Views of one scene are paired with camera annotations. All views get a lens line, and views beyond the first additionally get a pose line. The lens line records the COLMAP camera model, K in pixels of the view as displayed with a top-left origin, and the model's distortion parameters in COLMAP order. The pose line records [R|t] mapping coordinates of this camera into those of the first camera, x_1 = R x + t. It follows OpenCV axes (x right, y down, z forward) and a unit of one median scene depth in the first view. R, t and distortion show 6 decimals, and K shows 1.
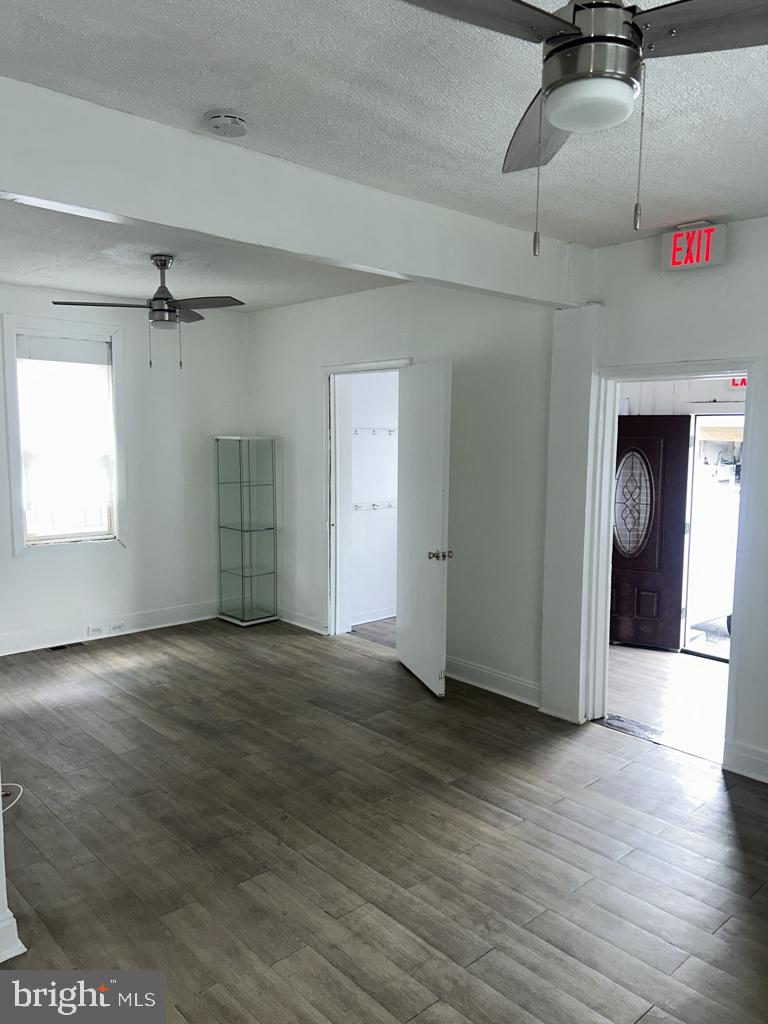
lens RADIAL K [[758.2, 0, 381.6], [0, 758.2, 507.8], [0, 0, 1]] dist [0.052573, -0.057279]
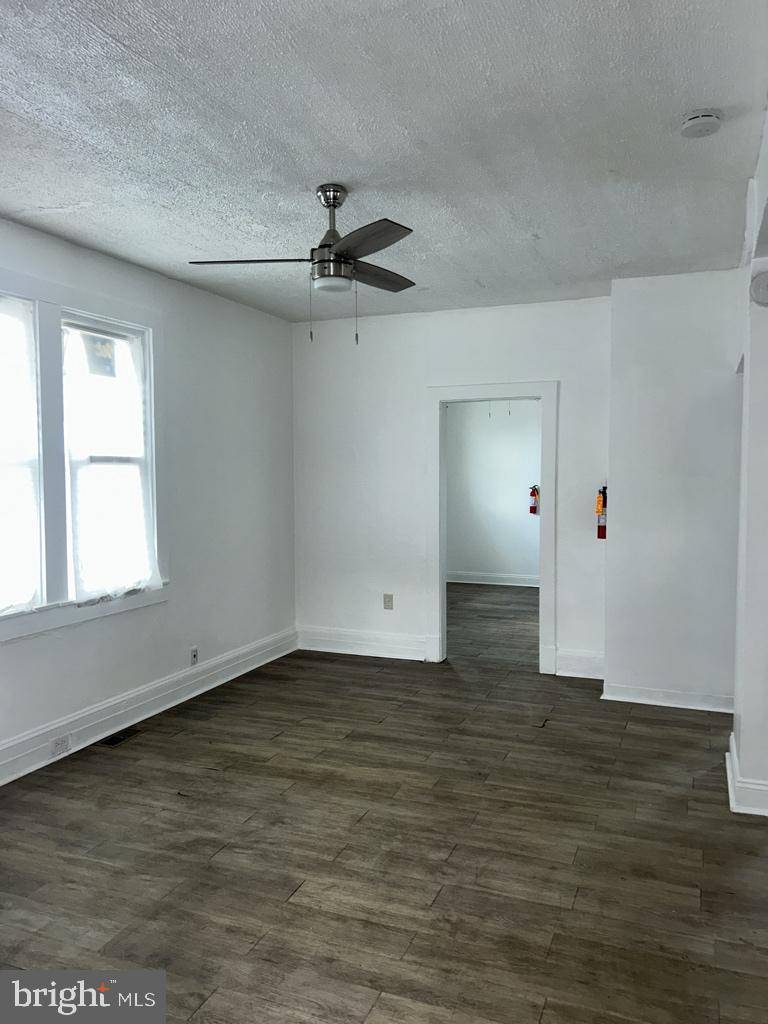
lens RADIAL K [[758.2, 0, 390.4], [0, 758.2, 520.5], [0, 0, 1]] dist [0.052573, -0.057279]
pose [[-0.895787, 0.023614, -0.443855, 0.287201], [-0.052691, 0.985905, 0.158793, -0.046850], [0.441349, 0.165632, -0.881917, 0.803716]]
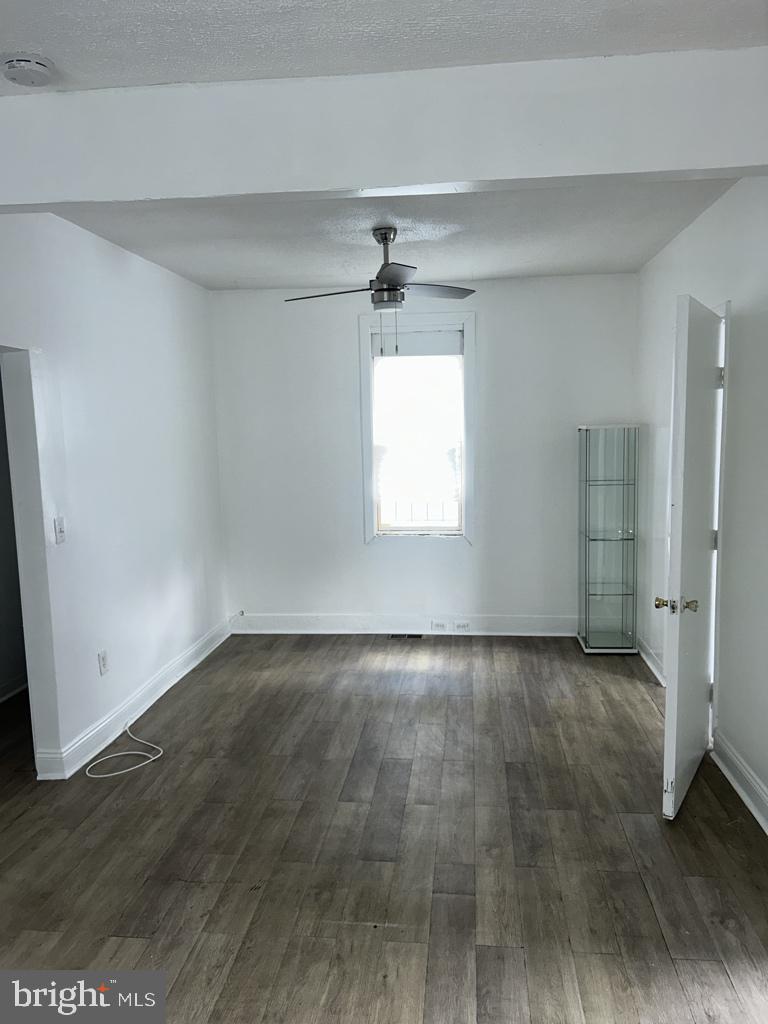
lens RADIAL K [[758.2, 0, 386.6], [0, 758.2, 523.5], [0, 0, 1]] dist [0.052573, -0.057279]
pose [[0.677290, 0.079115, -0.731450, 0.325193], [-0.053112, 0.996865, 0.058644, -0.029235], [0.733796, -0.000870, 0.679369, 0.315808]]
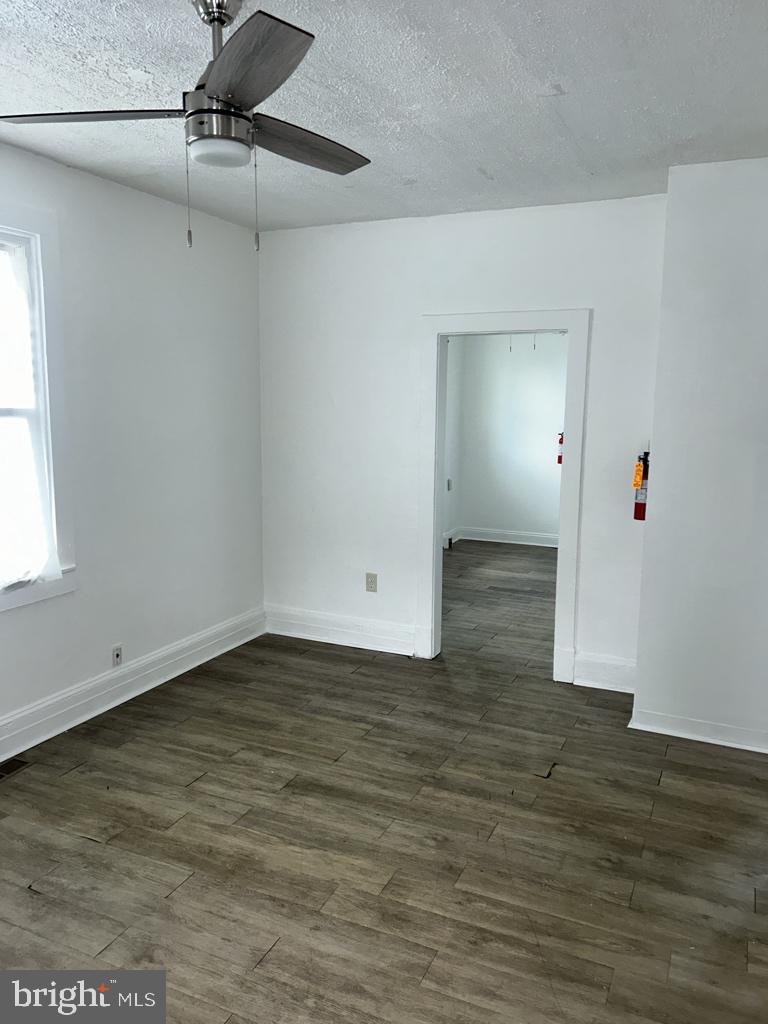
lens RADIAL K [[758.2, 0, 383.9], [0, 758.2, 513.0], [0, 0, 1]] dist [0.052573, -0.057279]
pose [[-0.919346, 0.041954, -0.391208, 0.144908], [-0.059999, 0.967720, 0.244781, -0.057289], [0.388849, 0.248510, -0.887152, 0.642742]]
